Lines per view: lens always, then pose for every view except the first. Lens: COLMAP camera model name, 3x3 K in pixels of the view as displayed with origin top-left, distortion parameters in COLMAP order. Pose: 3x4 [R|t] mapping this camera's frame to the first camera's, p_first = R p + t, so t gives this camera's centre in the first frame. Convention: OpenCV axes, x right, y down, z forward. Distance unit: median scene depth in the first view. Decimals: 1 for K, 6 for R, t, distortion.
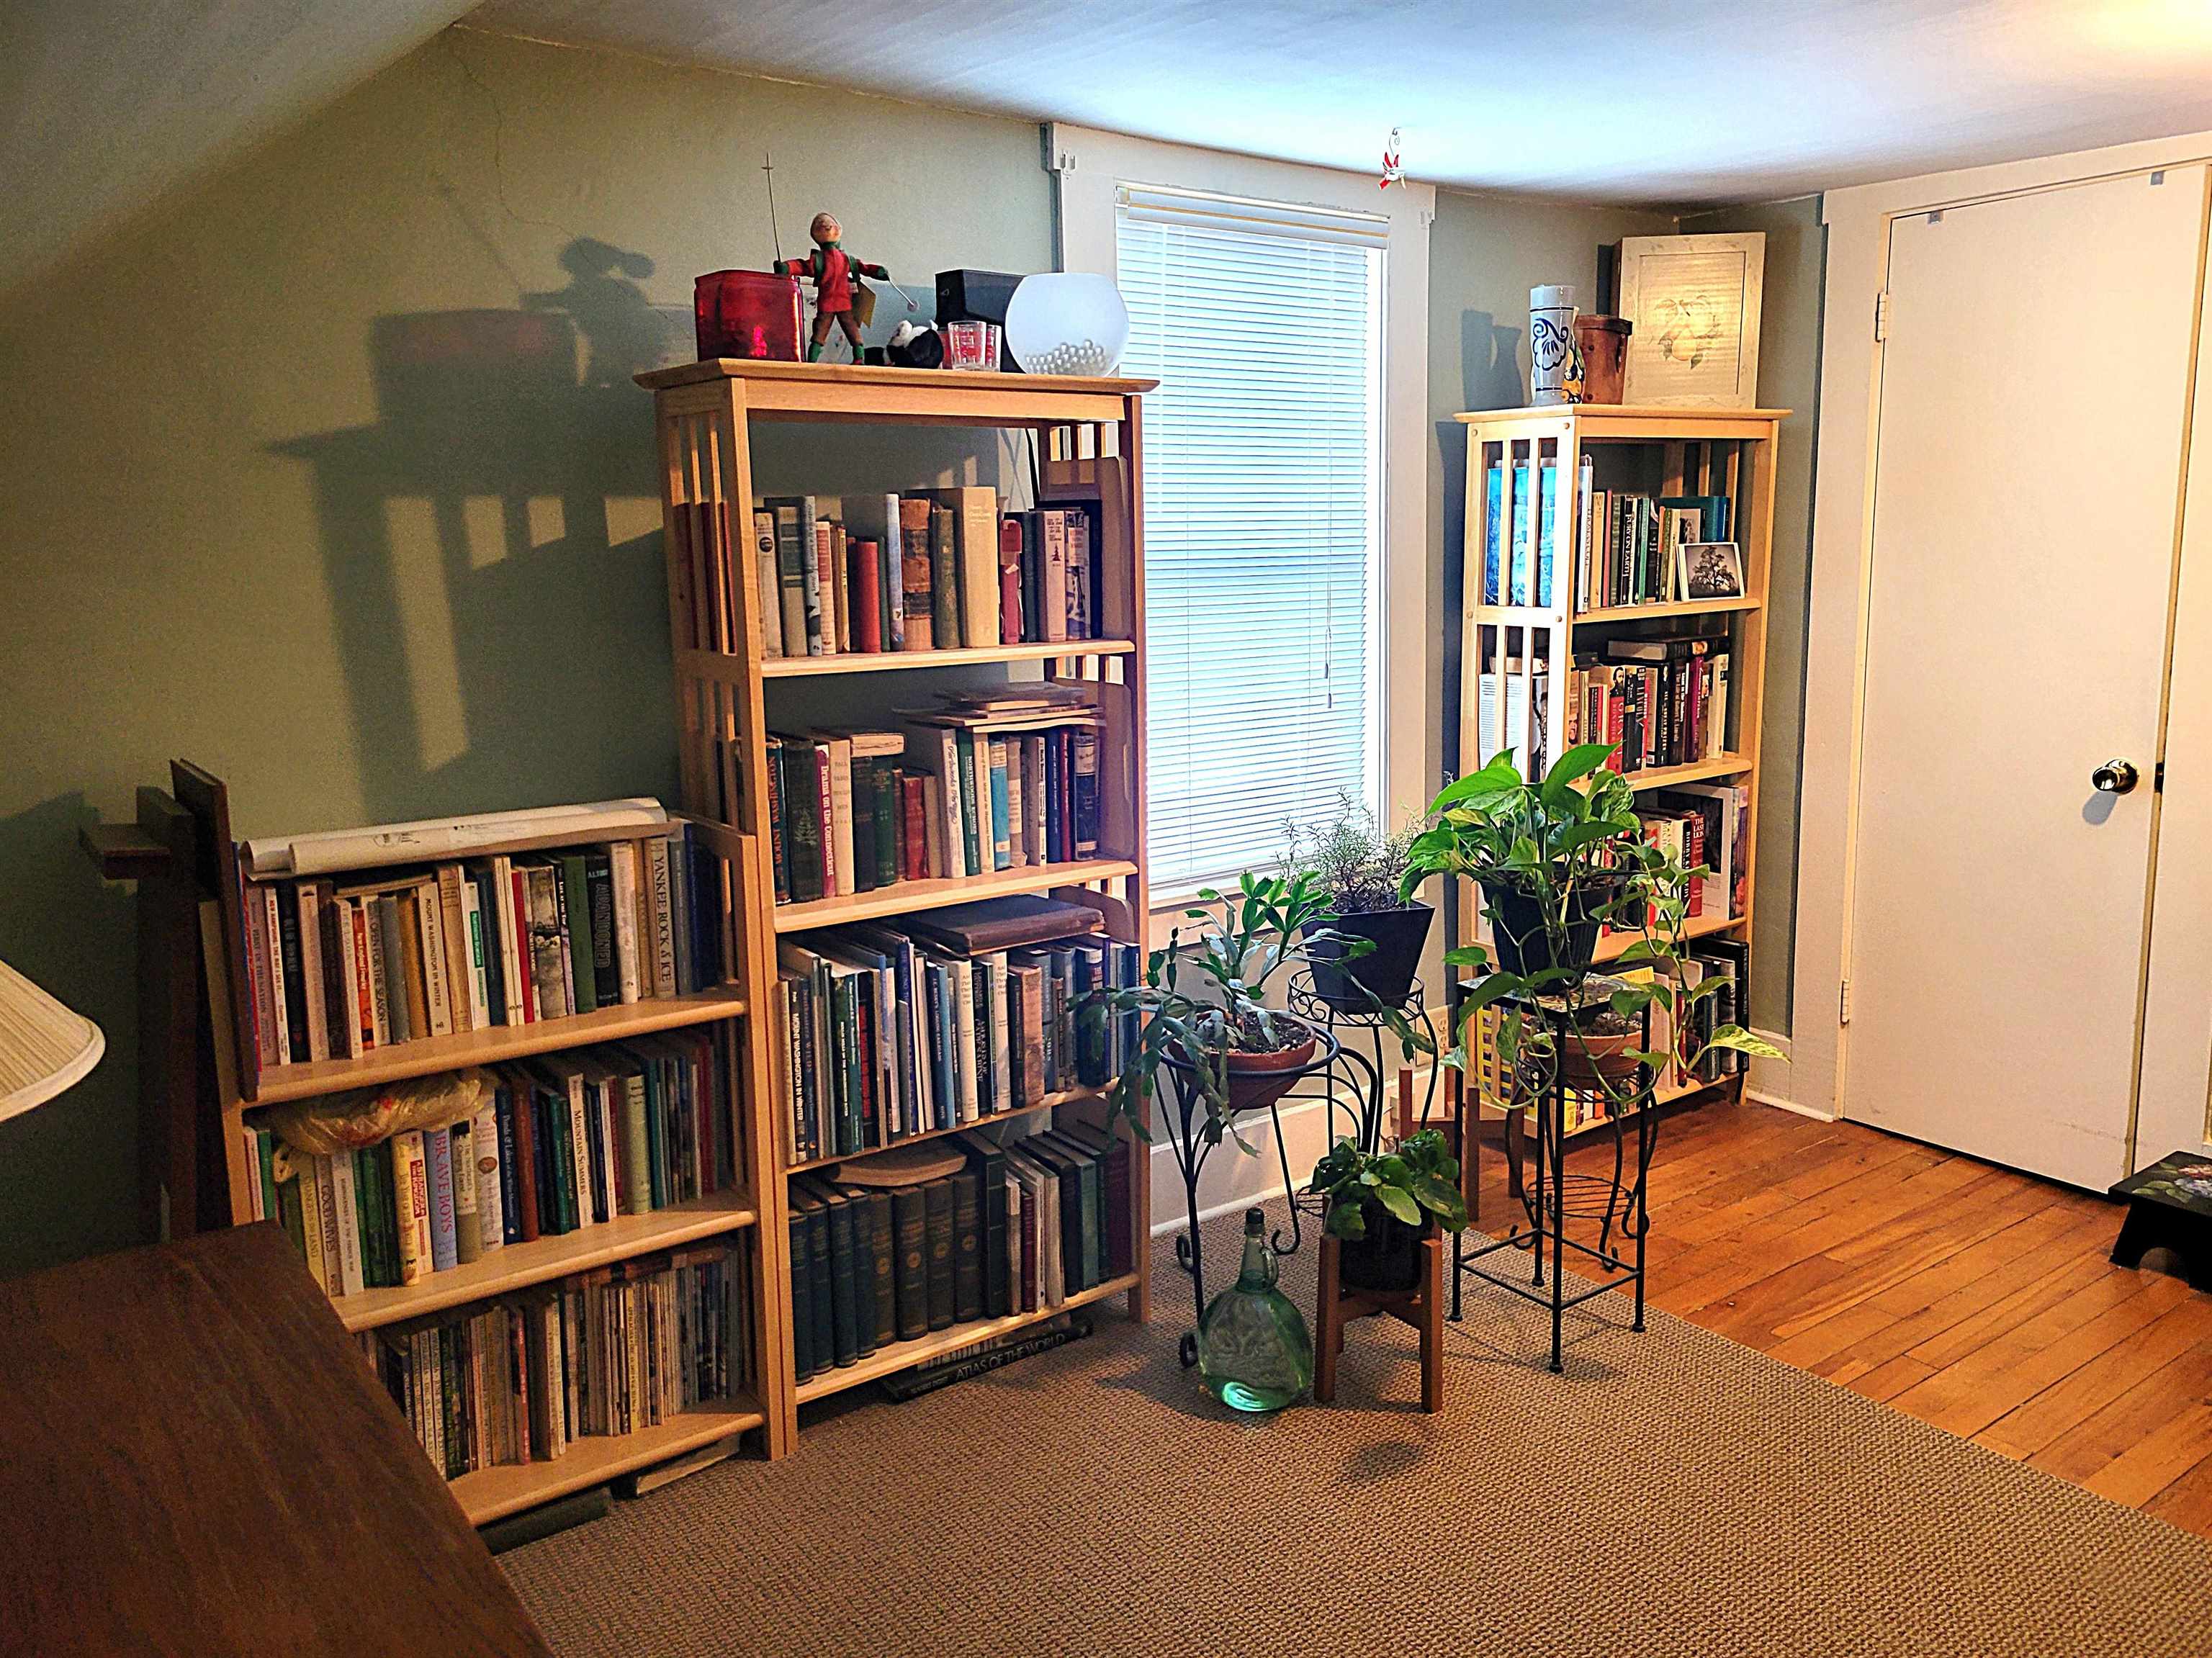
lens RADIAL K [[1719.1, 0, 1106.0], [0, 1719.1, 829.0], [0, 0, 1]] dist [0.000787, -0.004071]
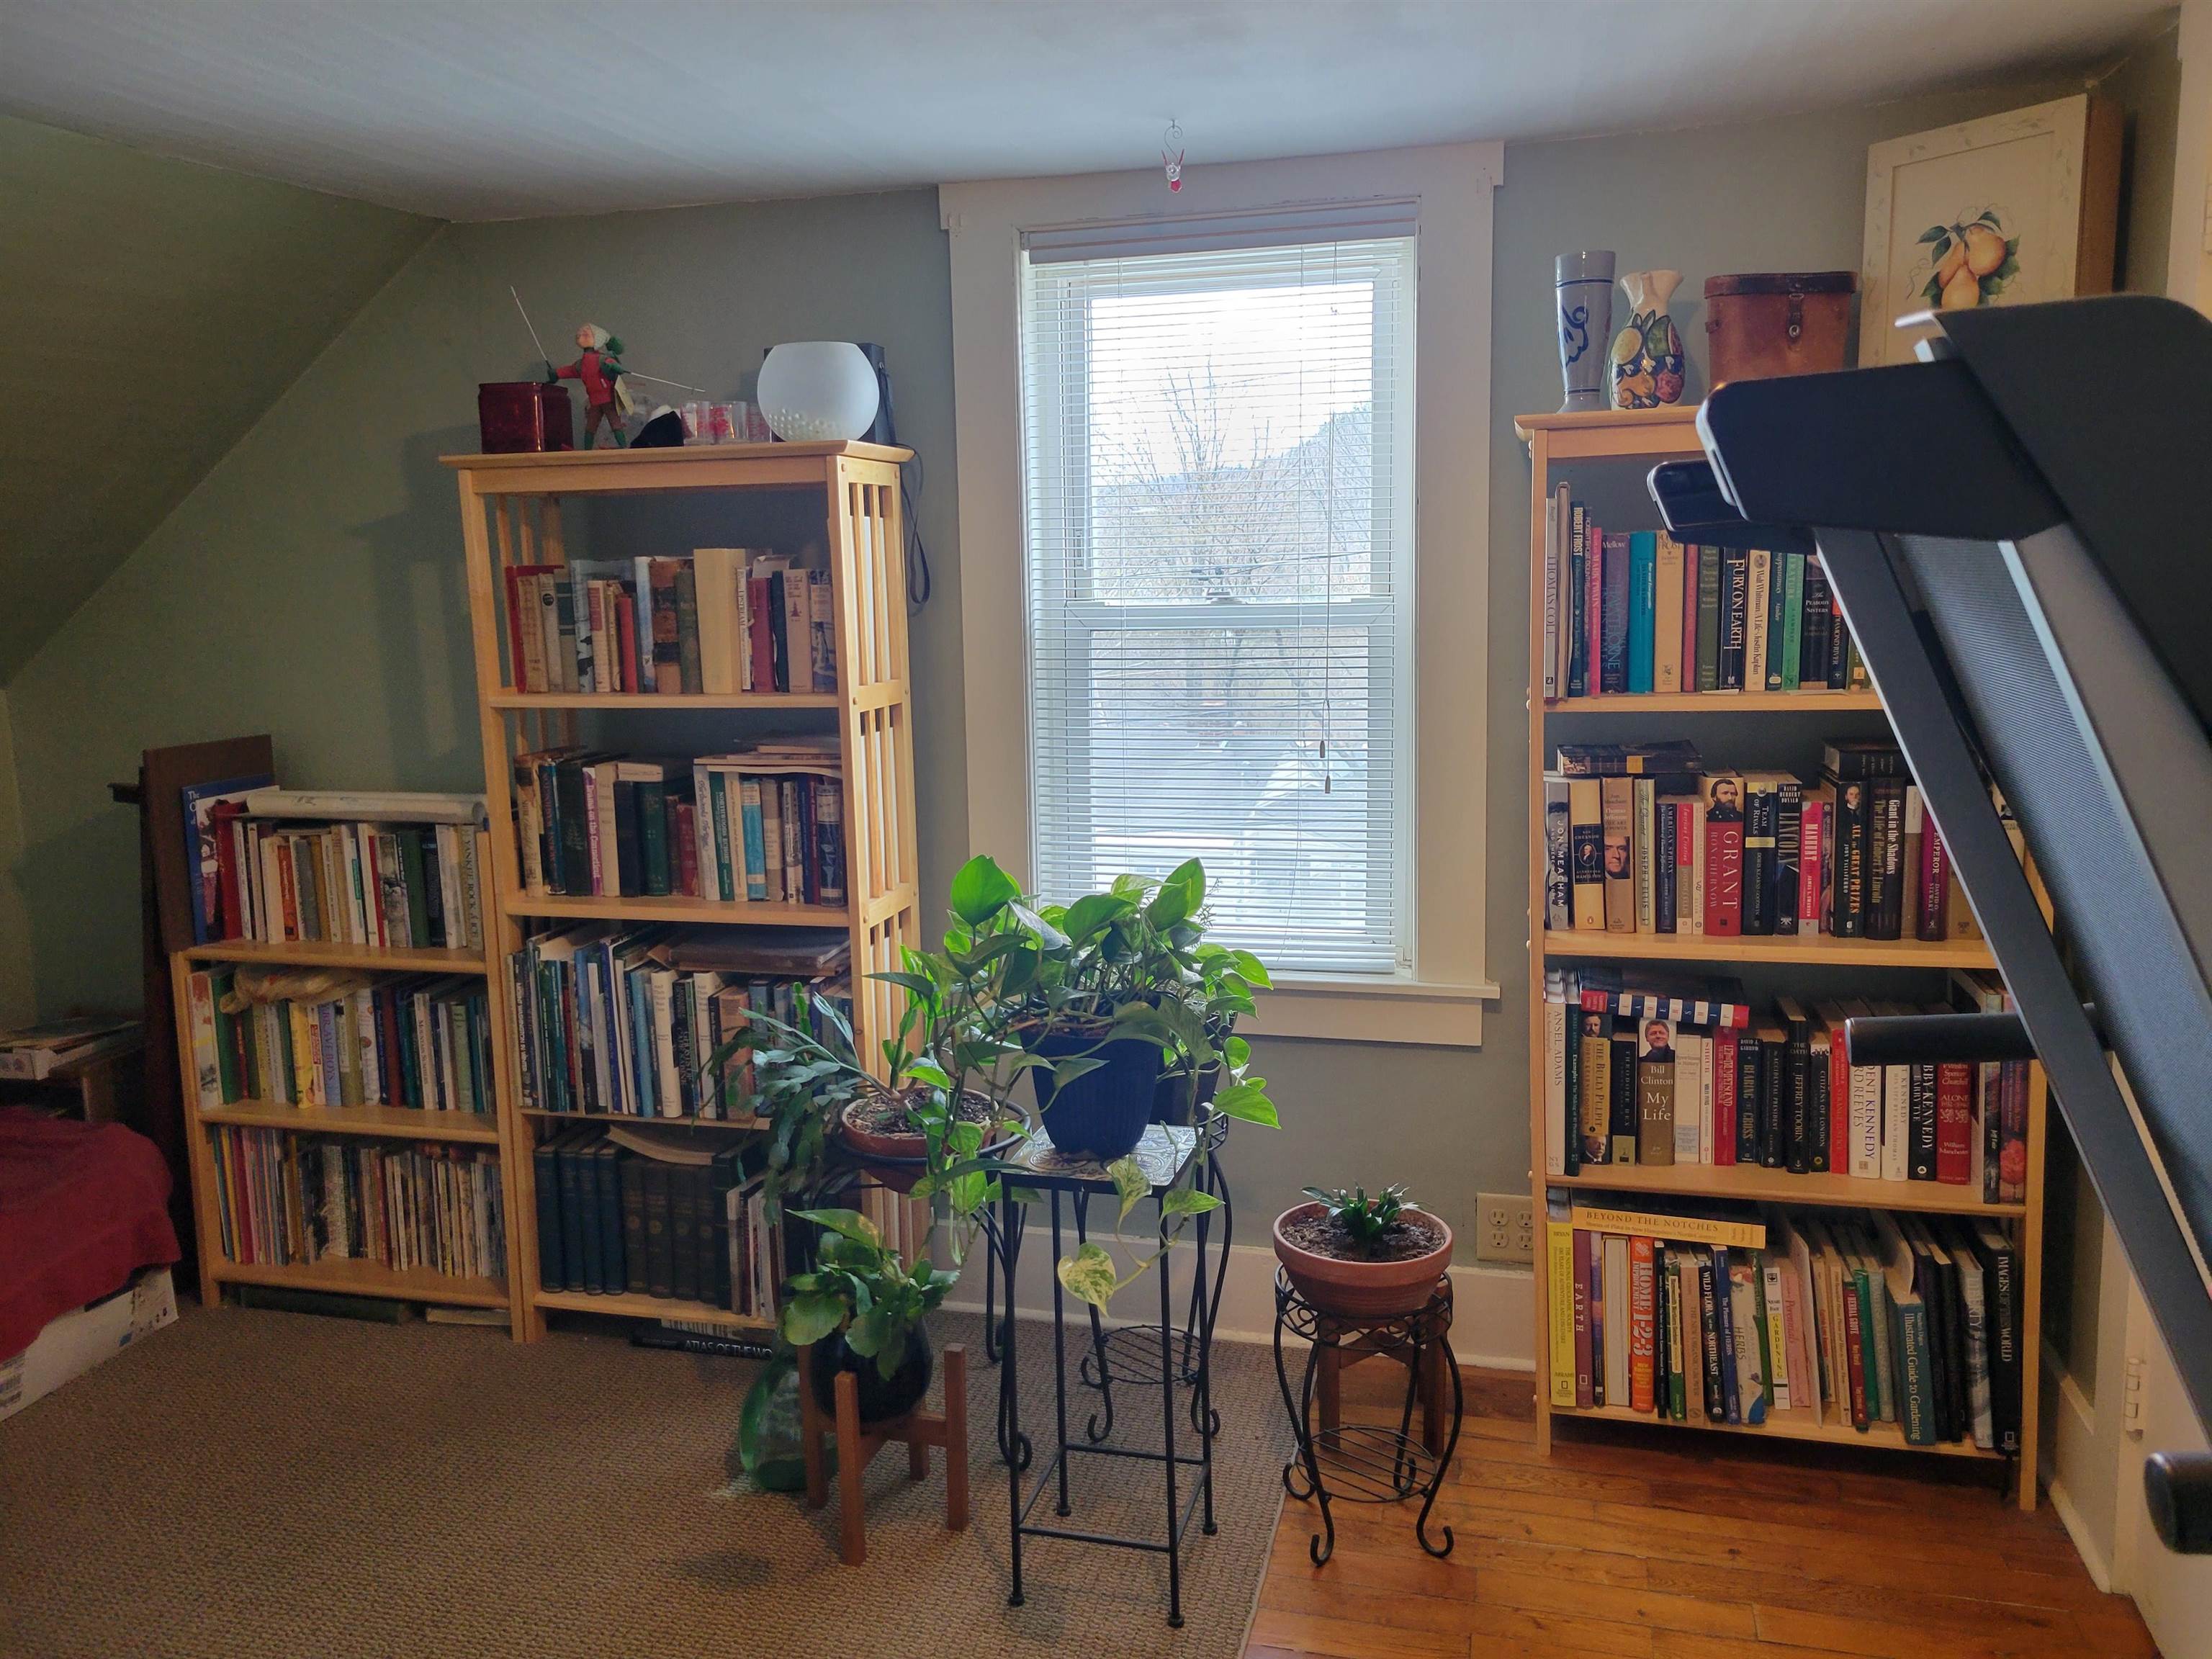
lens RADIAL K [[1650.4, 0, 1106.0], [0, 1650.4, 829.5], [0, 0, 1]] dist [-0.000472, 0.000502]
pose [[0.616903, 0.111717, -0.779070, 0.931661], [-0.129448, 0.990796, 0.039575, -0.095837], [0.776320, 0.076435, 0.625687, 0.551712]]
